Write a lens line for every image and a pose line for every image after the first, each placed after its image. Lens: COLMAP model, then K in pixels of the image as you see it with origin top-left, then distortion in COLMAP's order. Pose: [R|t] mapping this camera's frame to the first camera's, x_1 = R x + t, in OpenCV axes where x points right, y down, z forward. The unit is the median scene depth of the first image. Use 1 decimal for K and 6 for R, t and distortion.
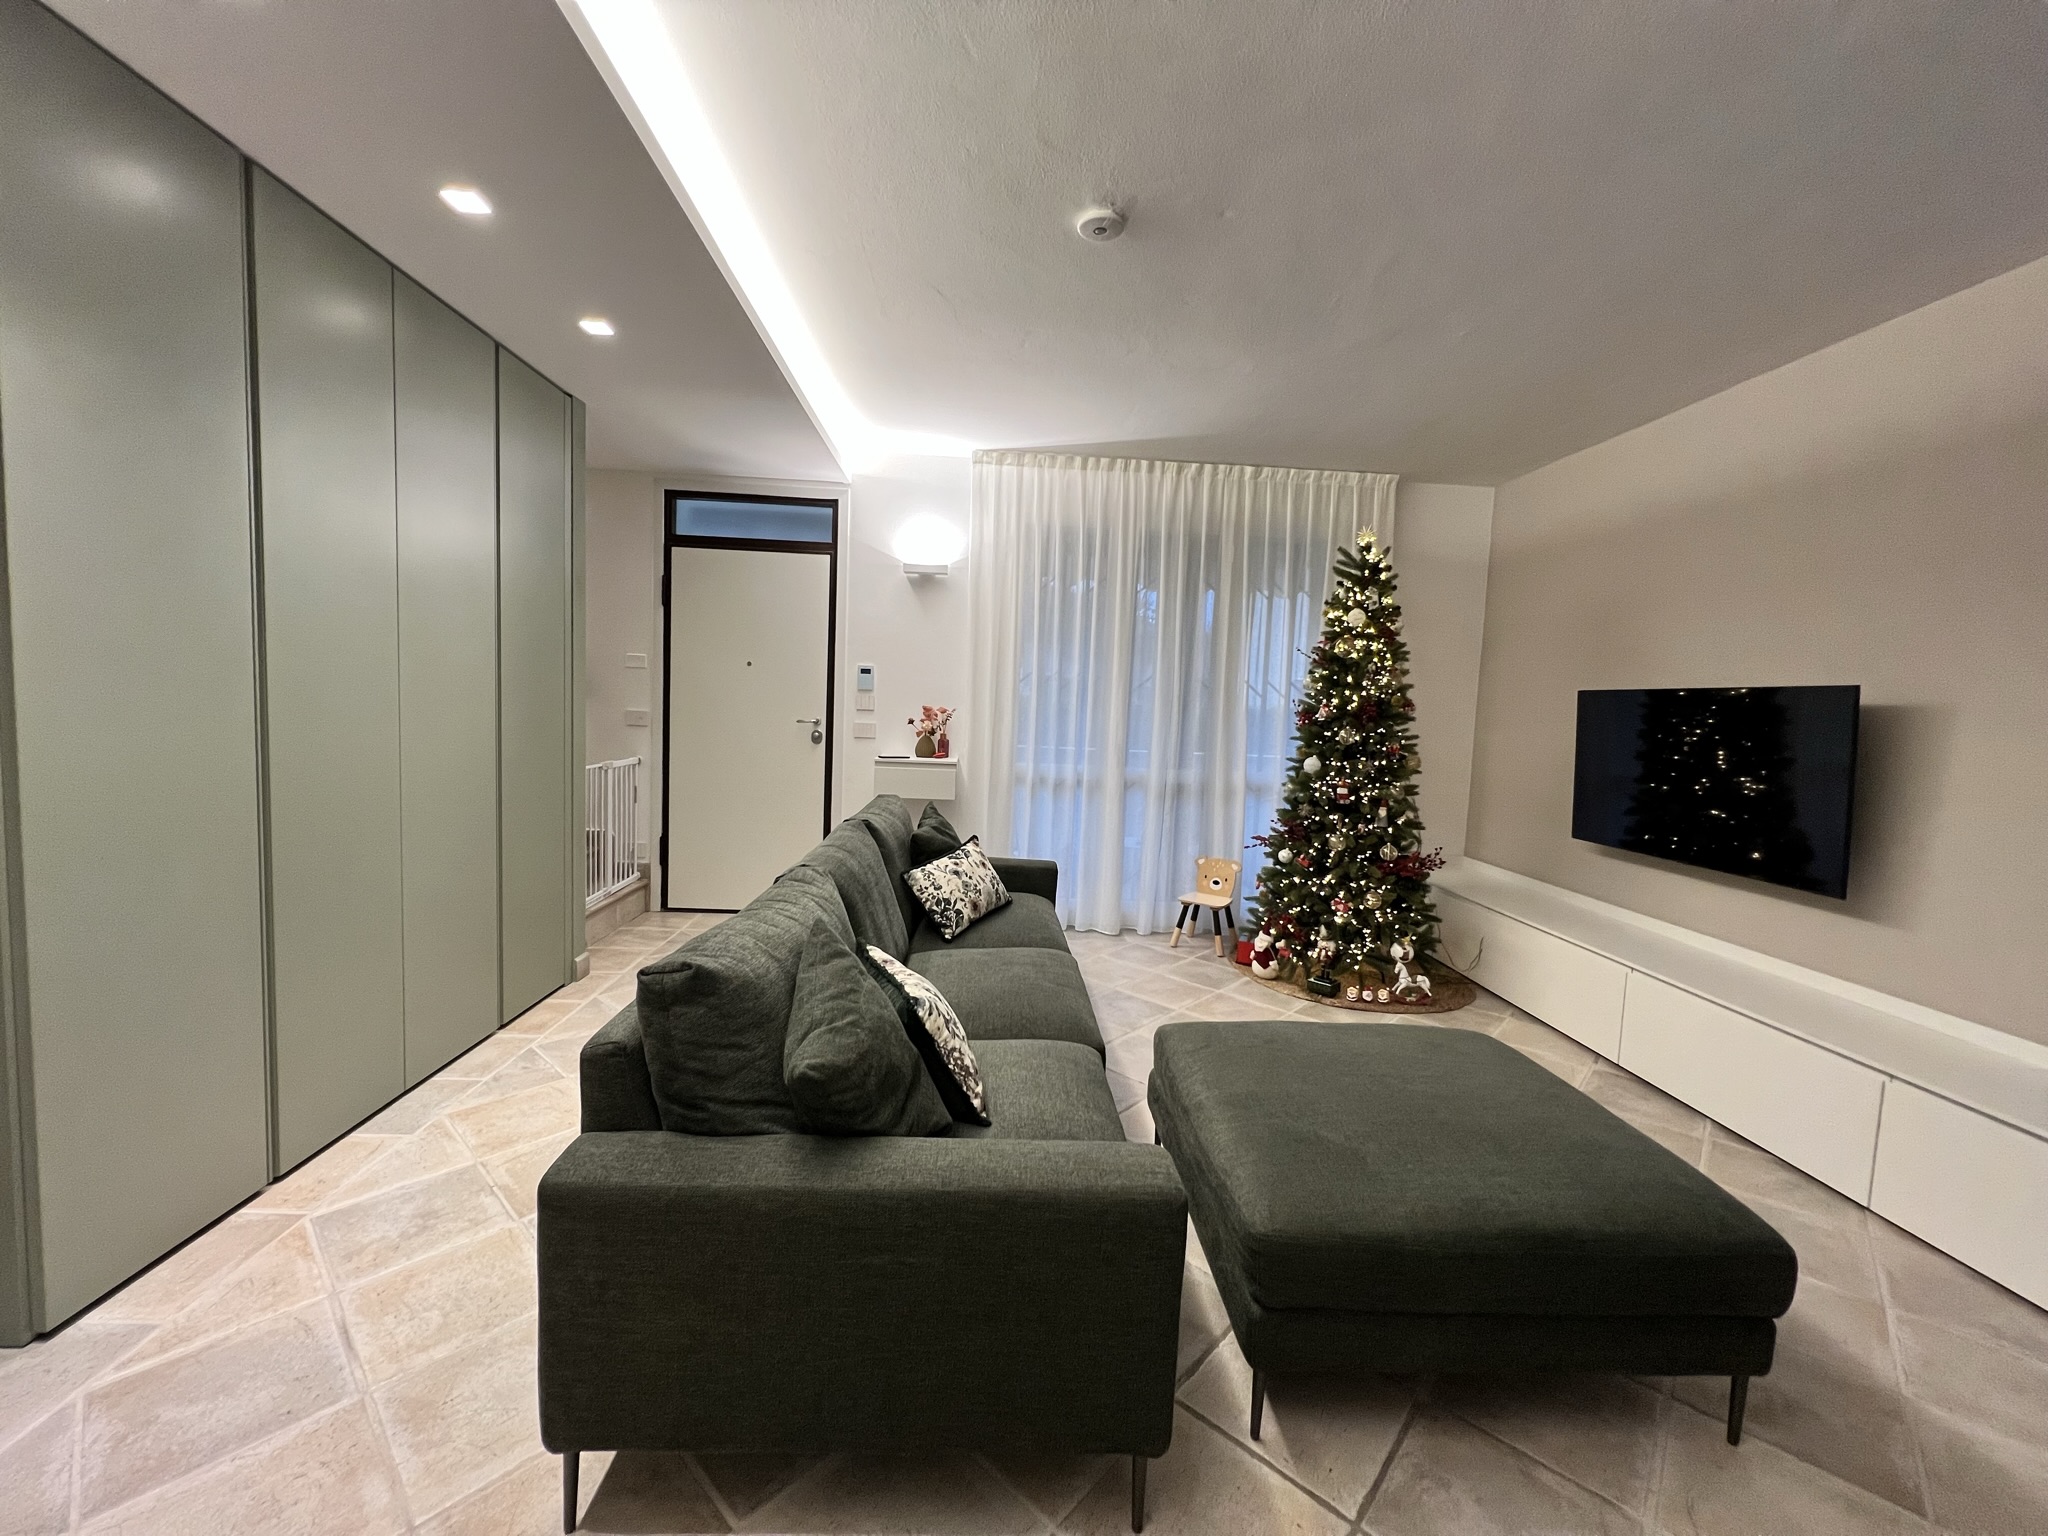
lens RADIAL K [[819.5, 0, 1014.0], [0, 819.5, 763.8], [0, 0, 1]] dist [-0.005611, 0.001653]
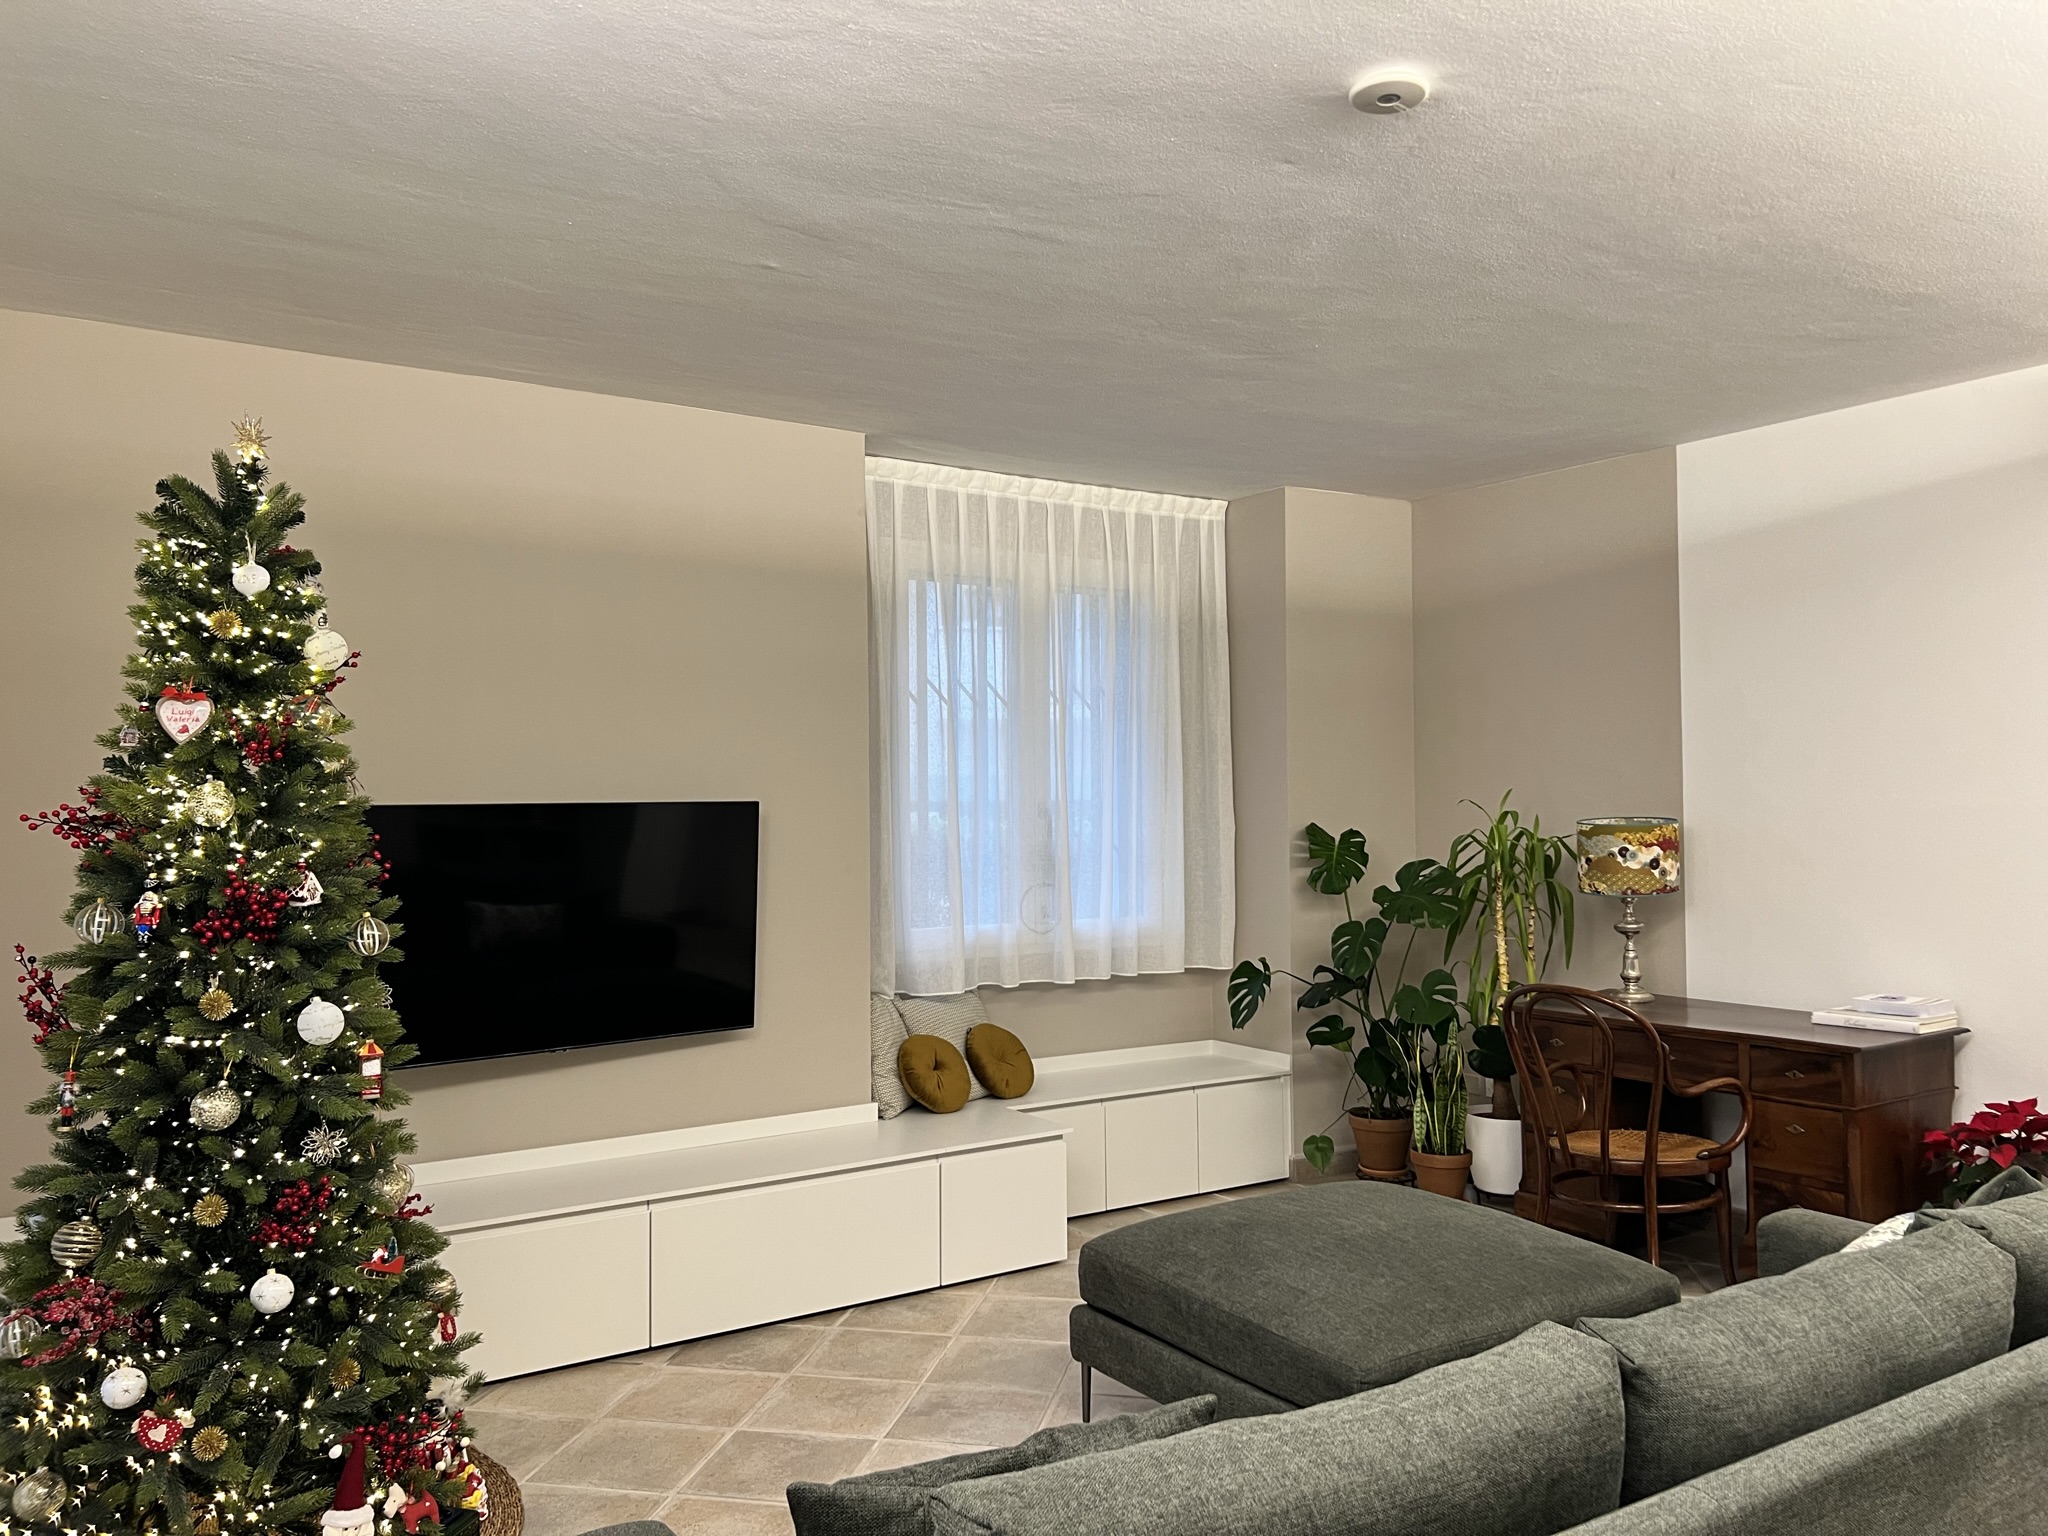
lens RADIAL K [[1543.6, 0, 1023.0], [0, 1543.6, 771.2], [0, 0, 1]] dist [0.056196, -0.038110]
pose [[-0.515818, -0.019508, 0.856476, -0.421687], [0.050846, 0.997281, 0.053337, -0.134675], [-0.855188, 0.071061, -0.513423, 1.047812]]
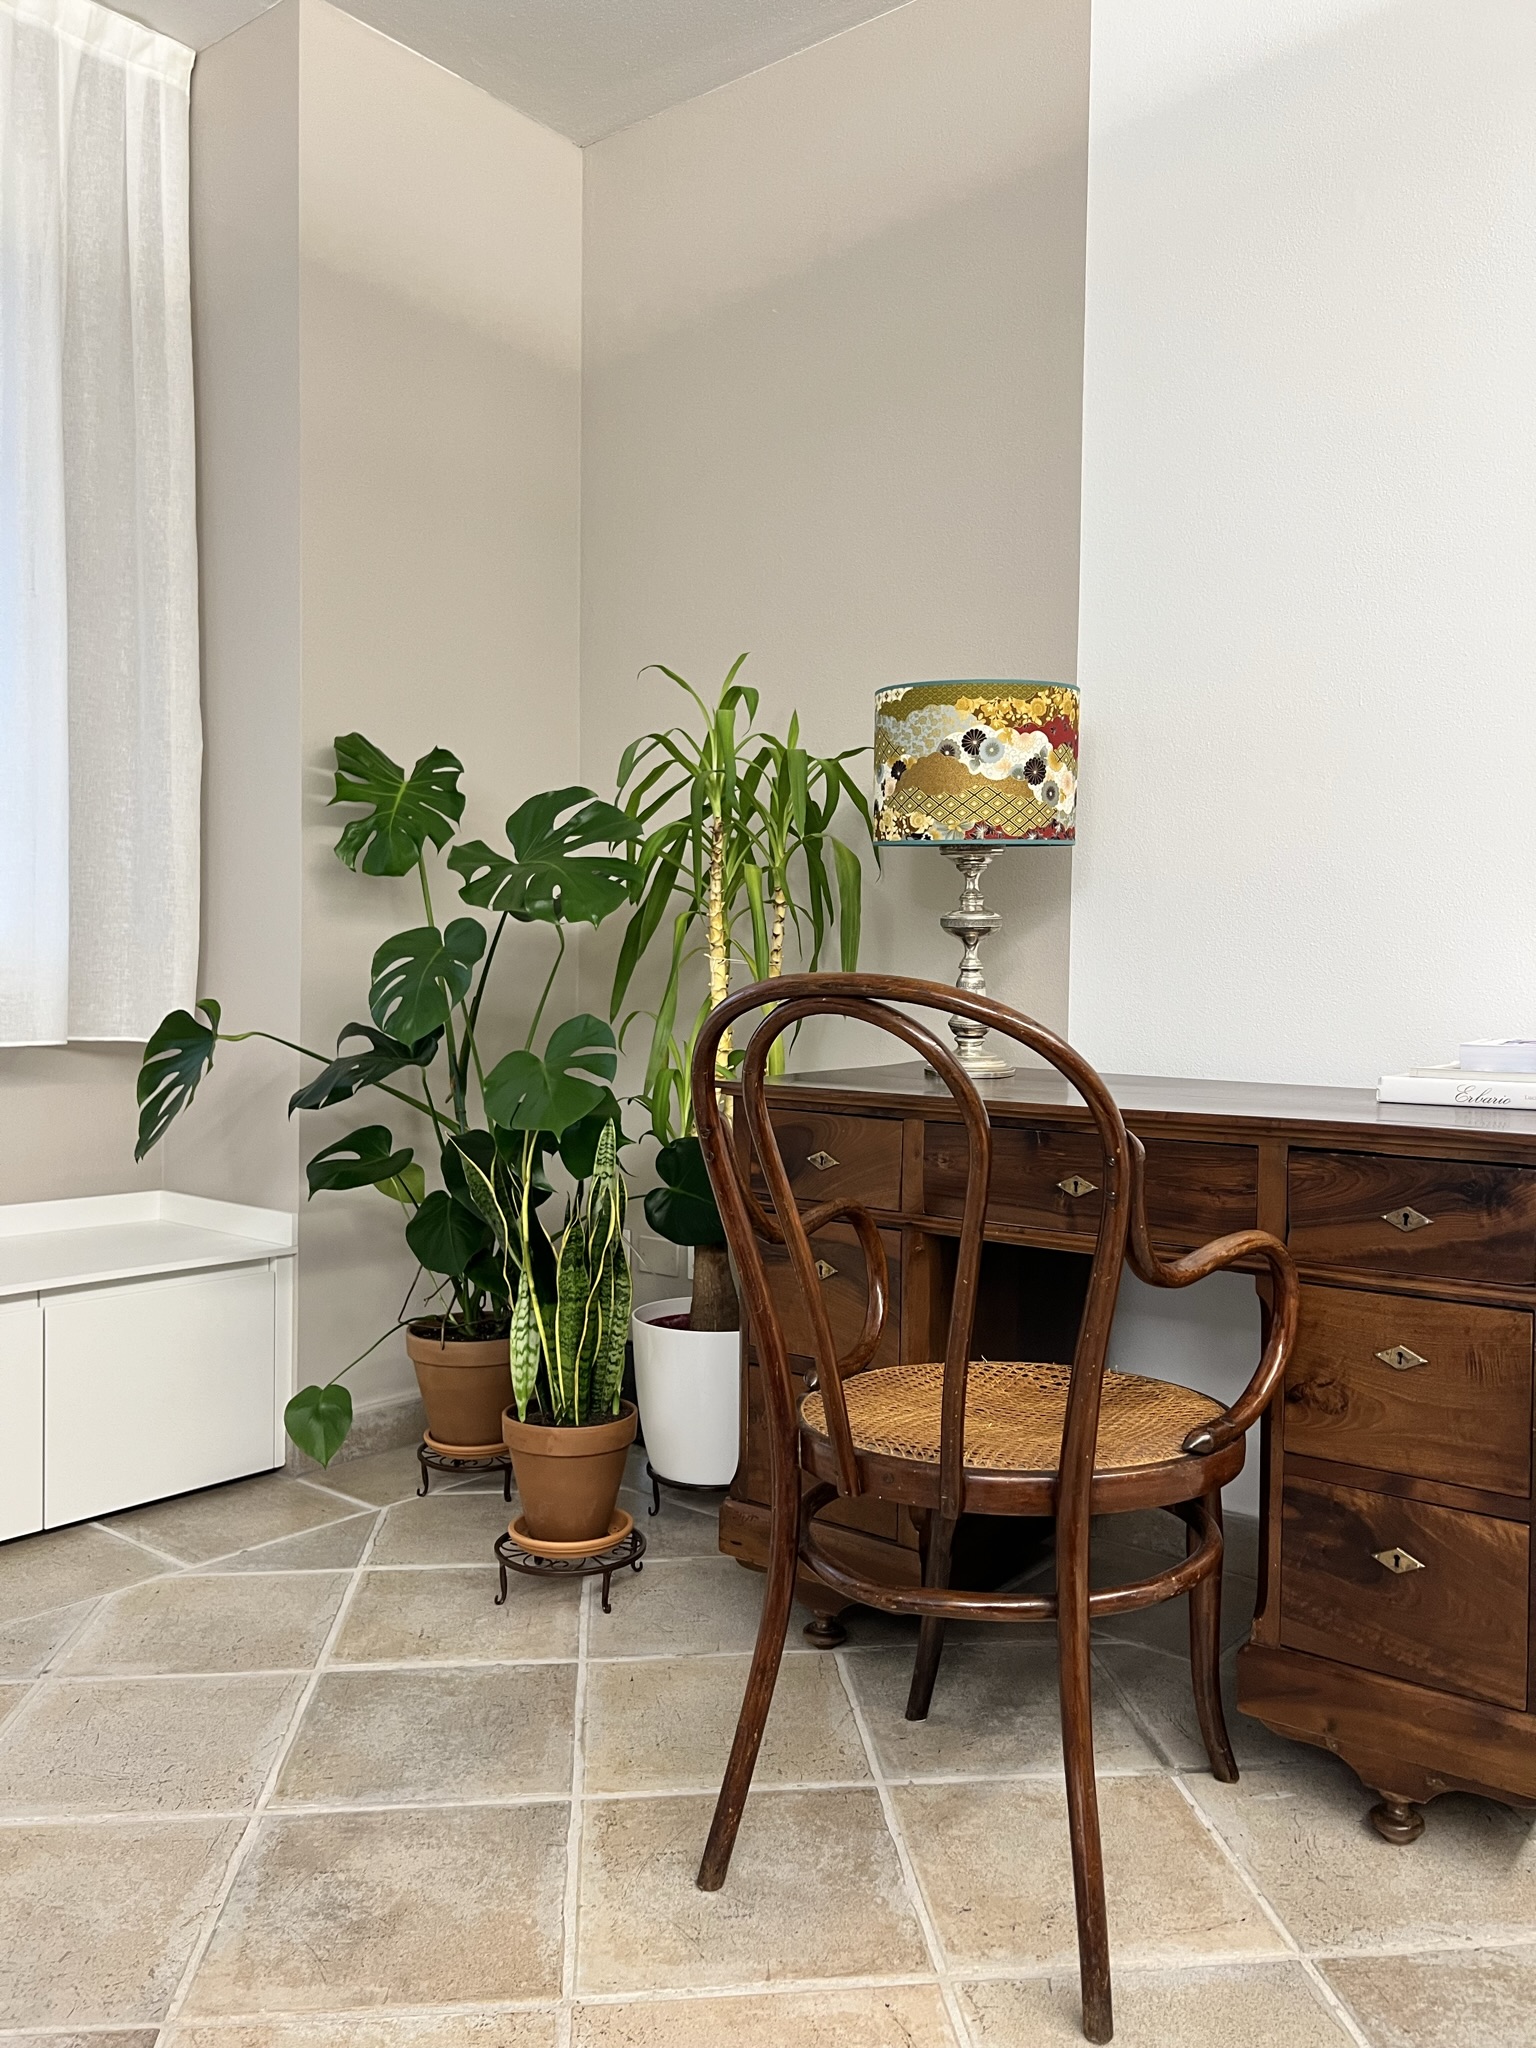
lens RADIAL K [[1543.6, 0, 776.7], [0, 1543.6, 1012.8], [0, 0, 1]] dist [0.056196, -0.038110]
pose [[-0.750940, -0.068824, 0.656775, 0.071033], [0.004376, 0.994014, 0.109166, 0.055278], [-0.660356, 0.084851, -0.746143, 0.479310]]
